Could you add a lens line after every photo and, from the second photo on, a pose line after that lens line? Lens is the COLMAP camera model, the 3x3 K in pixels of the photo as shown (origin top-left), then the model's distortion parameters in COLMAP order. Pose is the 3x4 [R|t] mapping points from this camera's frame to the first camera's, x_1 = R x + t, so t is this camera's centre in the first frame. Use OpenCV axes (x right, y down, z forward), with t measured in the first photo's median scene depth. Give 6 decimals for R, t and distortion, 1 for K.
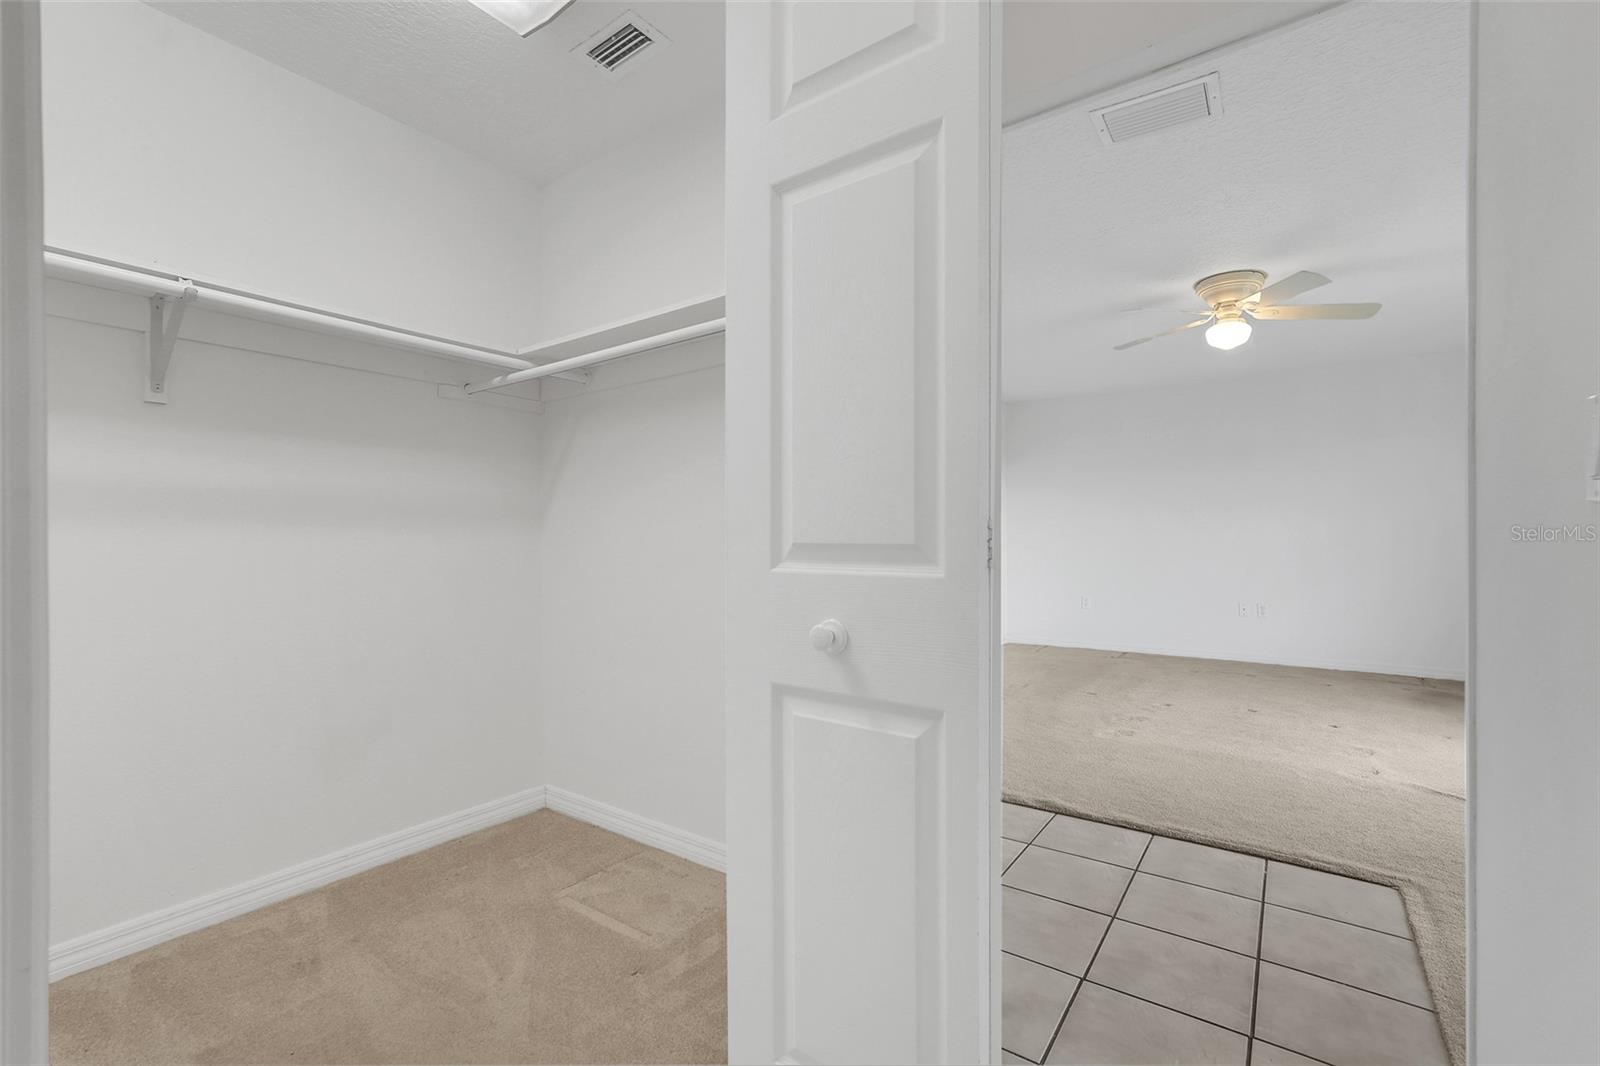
lens RADIAL K [[708.3, 0, 801.5], [0, 708.3, 533.0], [0, 0, 1]] dist [-0.007994, 0.002724]
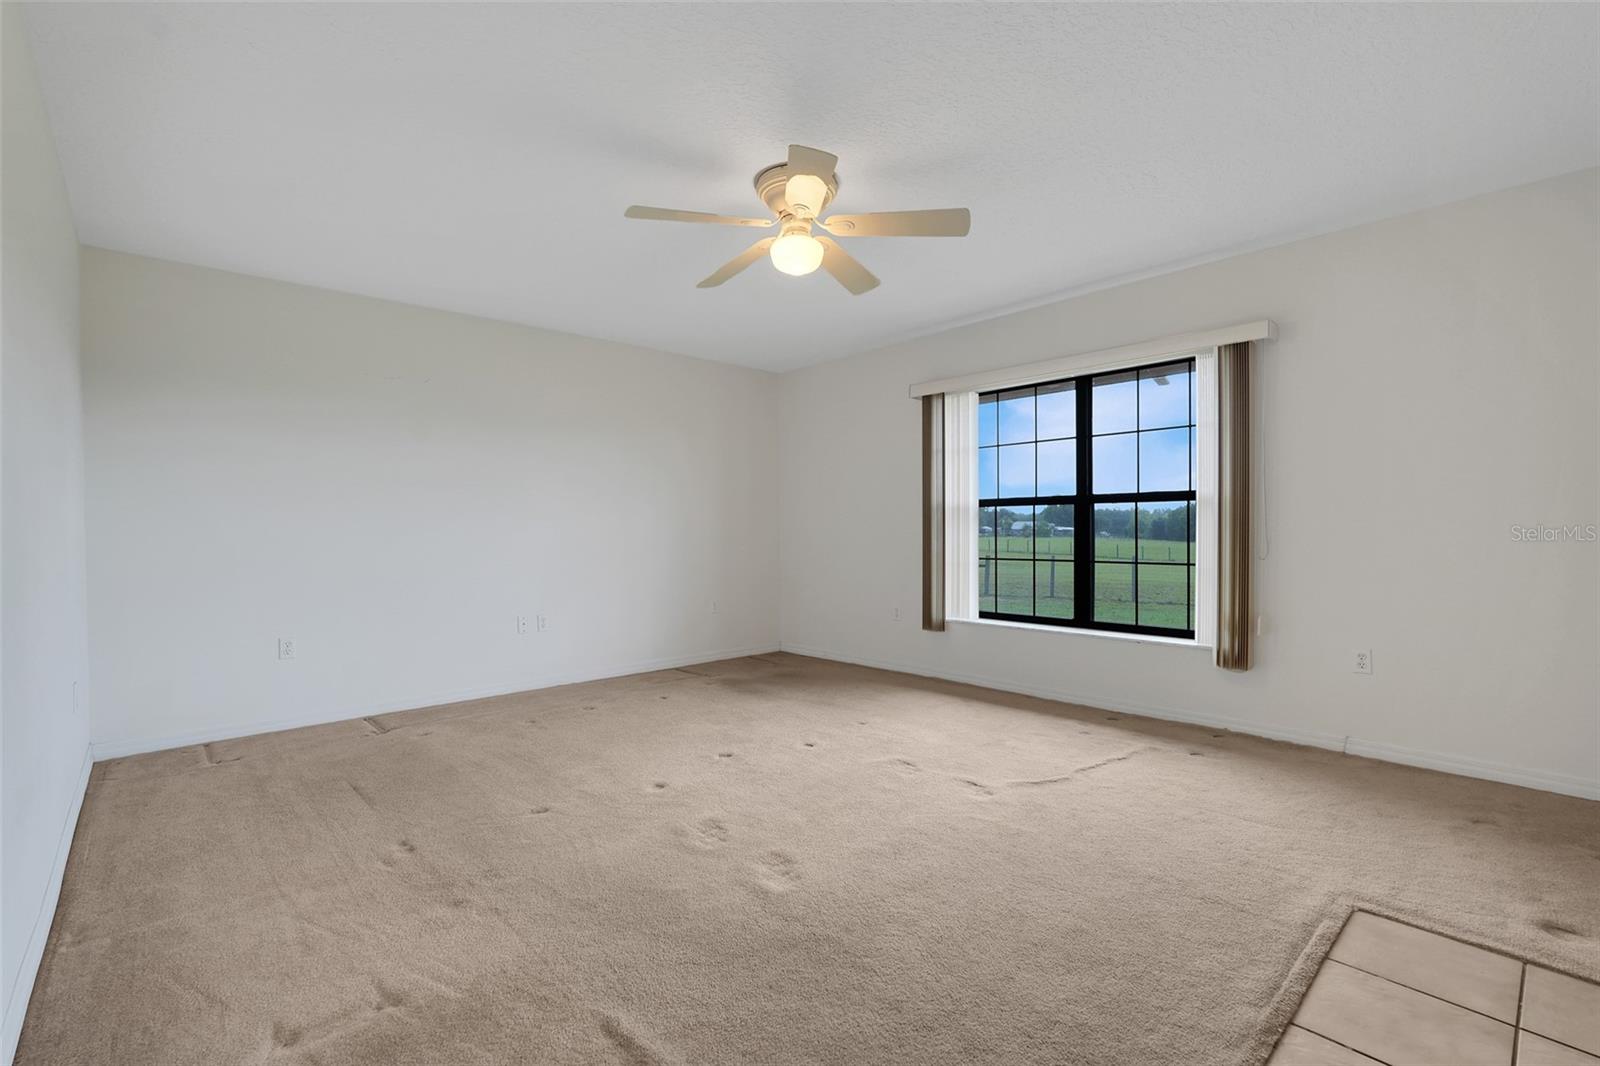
lens RADIAL K [[708.3, 0, 796.8], [0, 708.3, 533.9], [0, 0, 1]] dist [-0.007994, 0.002724]
pose [[0.210569, -0.005137, 0.977565, -0.118284], [-0.002403, 0.999980, 0.005773, 0.005339], [-0.977576, -0.003565, 0.210553, 0.869403]]
